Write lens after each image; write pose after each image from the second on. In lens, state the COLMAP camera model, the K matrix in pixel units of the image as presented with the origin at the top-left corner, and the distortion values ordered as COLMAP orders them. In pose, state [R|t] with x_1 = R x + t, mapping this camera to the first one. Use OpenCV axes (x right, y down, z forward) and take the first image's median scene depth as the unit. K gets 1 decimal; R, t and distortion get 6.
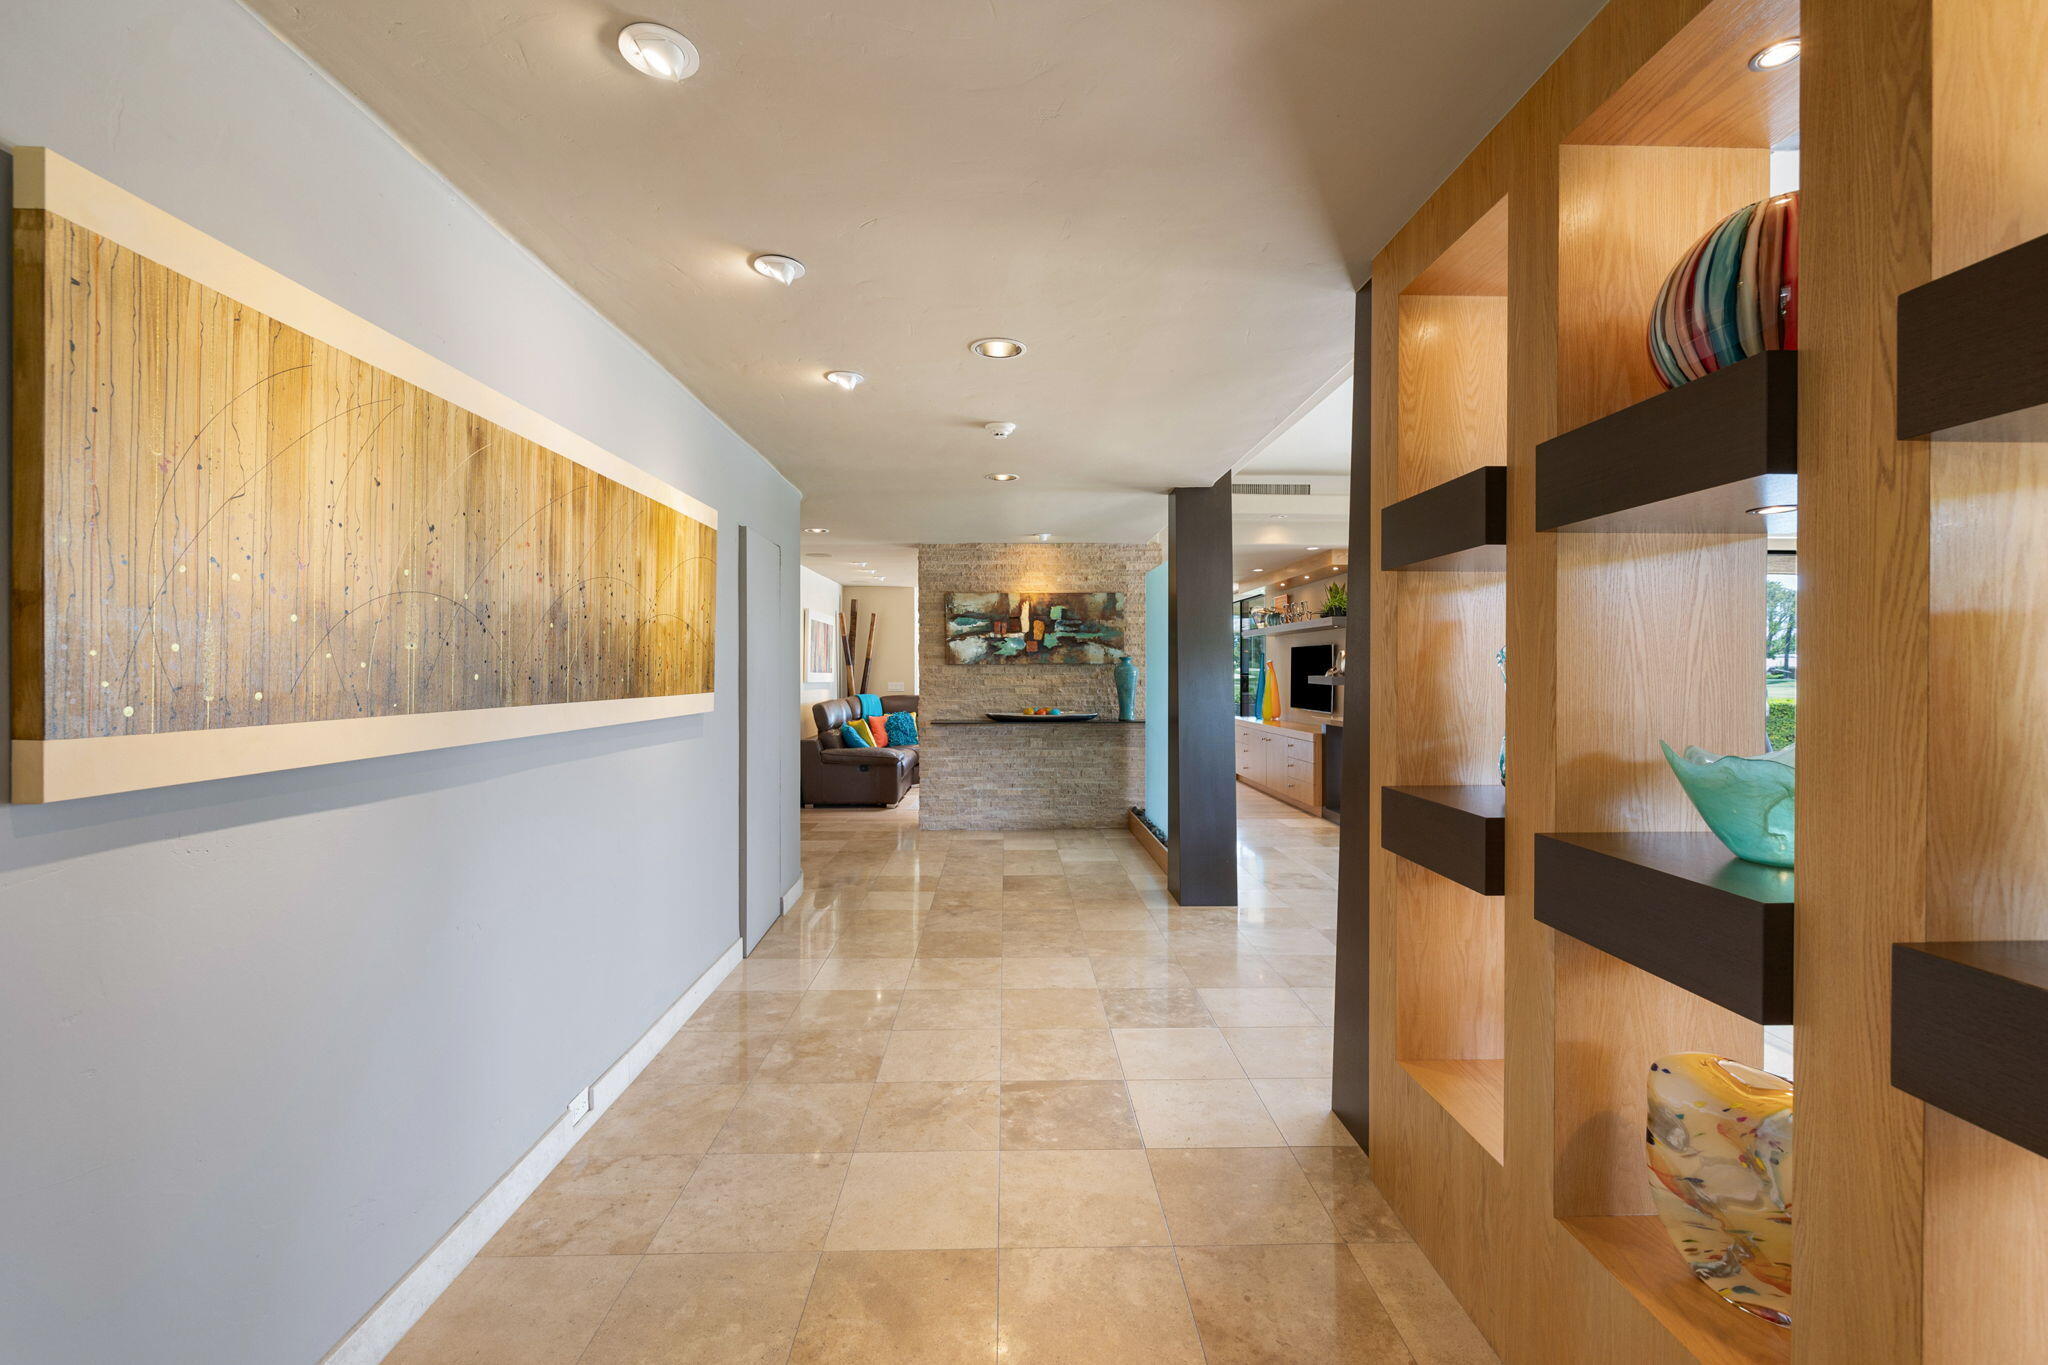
lens RADIAL K [[908.8, 0, 1028.7], [0, 908.8, 667.8], [0, 0, 1]] dist [0.002555, 0.000571]
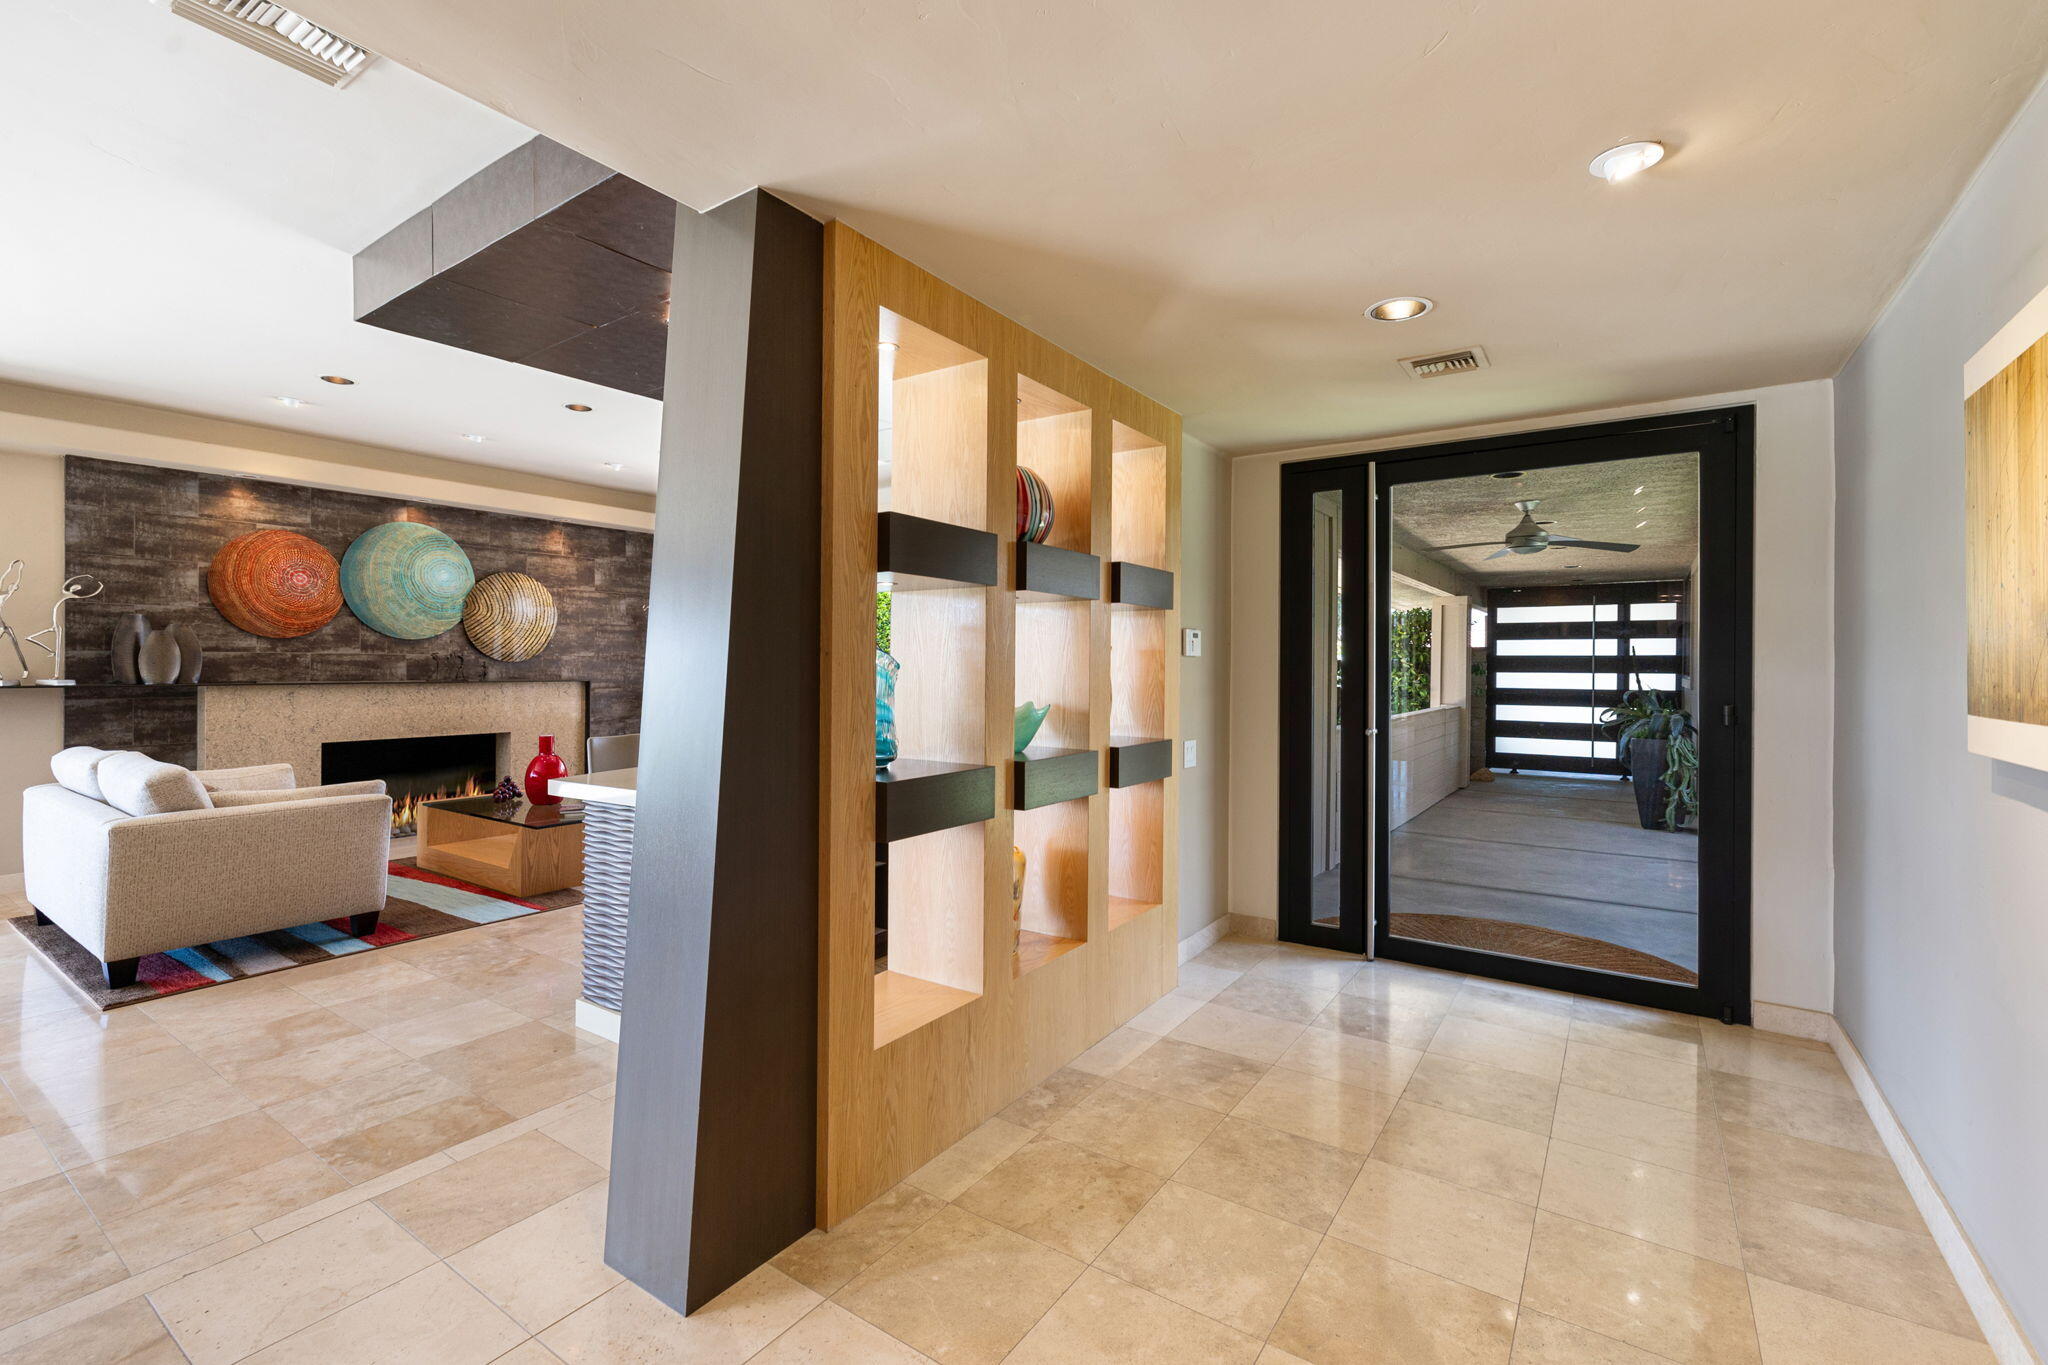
lens RADIAL K [[883.1, 0, 1033.6], [0, 883.1, 664.0], [0, 0, 1]] dist [0.003475, 0.000395]
pose [[-0.812538, -0.001165, 0.582907, -0.371355], [-0.002415, 0.999996, -0.001367, -0.002231], [-0.582903, -0.002518, -0.812537, 1.962137]]
